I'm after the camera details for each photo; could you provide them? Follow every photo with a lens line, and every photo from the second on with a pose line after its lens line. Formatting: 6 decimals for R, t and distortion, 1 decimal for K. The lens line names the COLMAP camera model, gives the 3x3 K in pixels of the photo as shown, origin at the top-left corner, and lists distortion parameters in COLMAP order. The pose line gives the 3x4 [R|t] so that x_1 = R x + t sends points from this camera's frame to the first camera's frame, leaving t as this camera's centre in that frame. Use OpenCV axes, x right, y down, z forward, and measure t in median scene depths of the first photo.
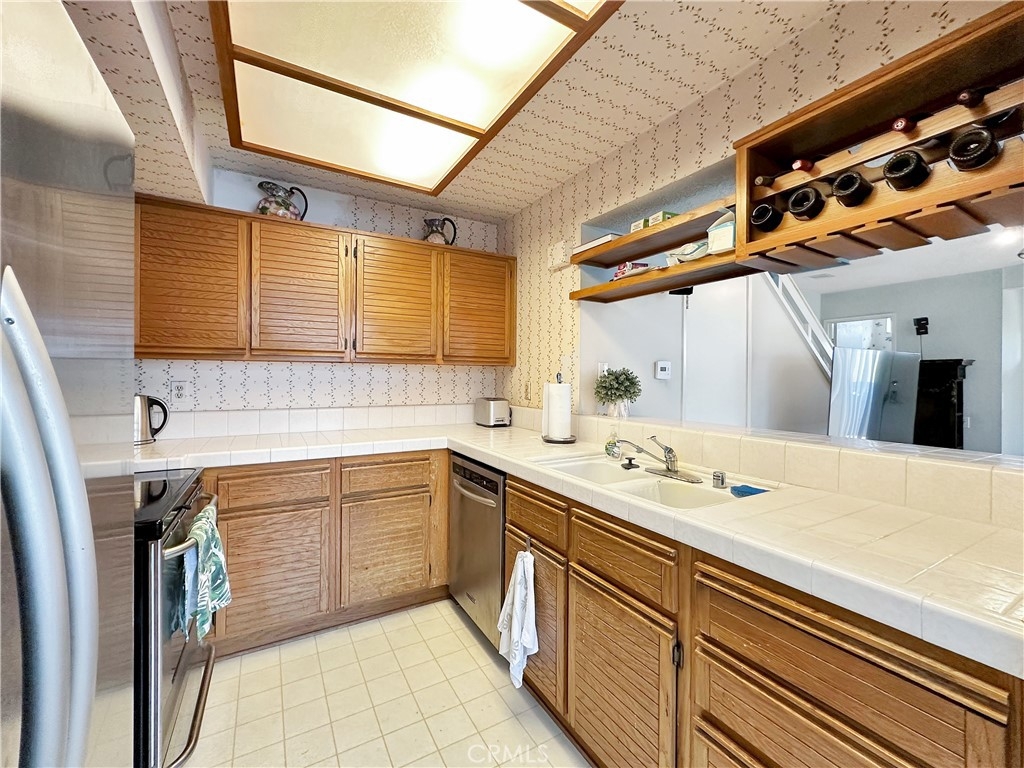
lens RADIAL K [[418.5, 0, 513.3], [0, 418.5, 381.1], [0, 0, 1]] dist [-0.001382, -0.000070]
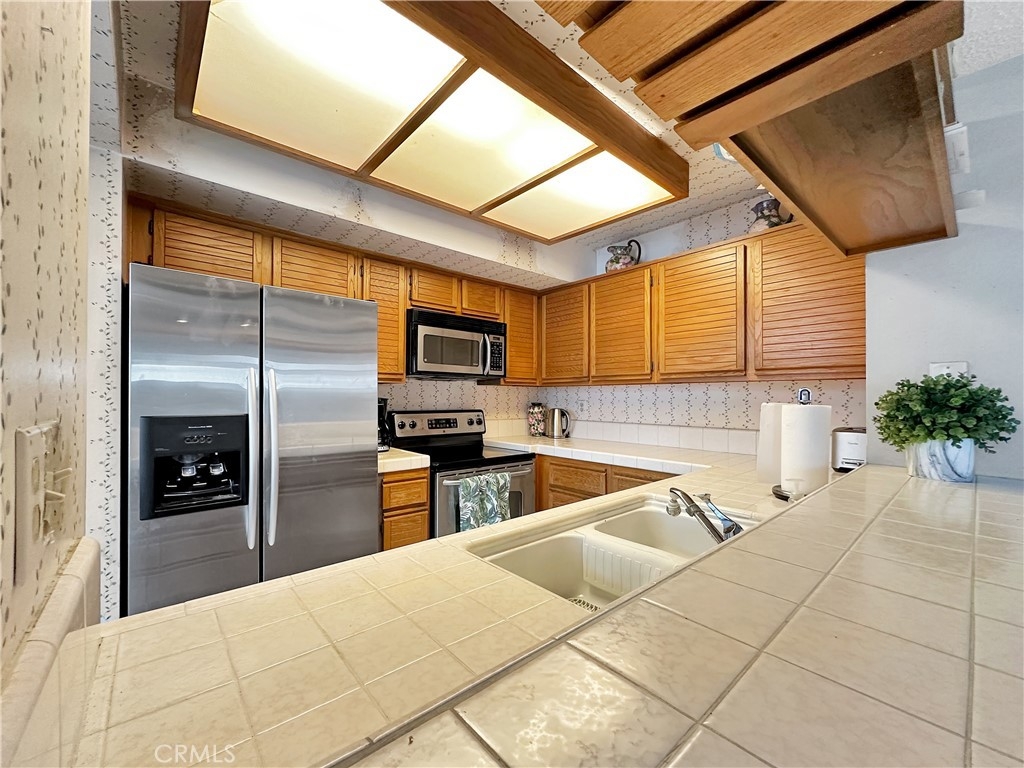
lens RADIAL K [[418.5, 0, 516.4], [0, 418.5, 390.6], [0, 0, 1]] dist [-0.001382, -0.000070]
pose [[0.207405, -0.020562, -0.978039, 0.622193], [-0.008469, 0.999704, -0.022813, 0.001896], [0.978219, 0.013015, 0.207169, 0.458567]]
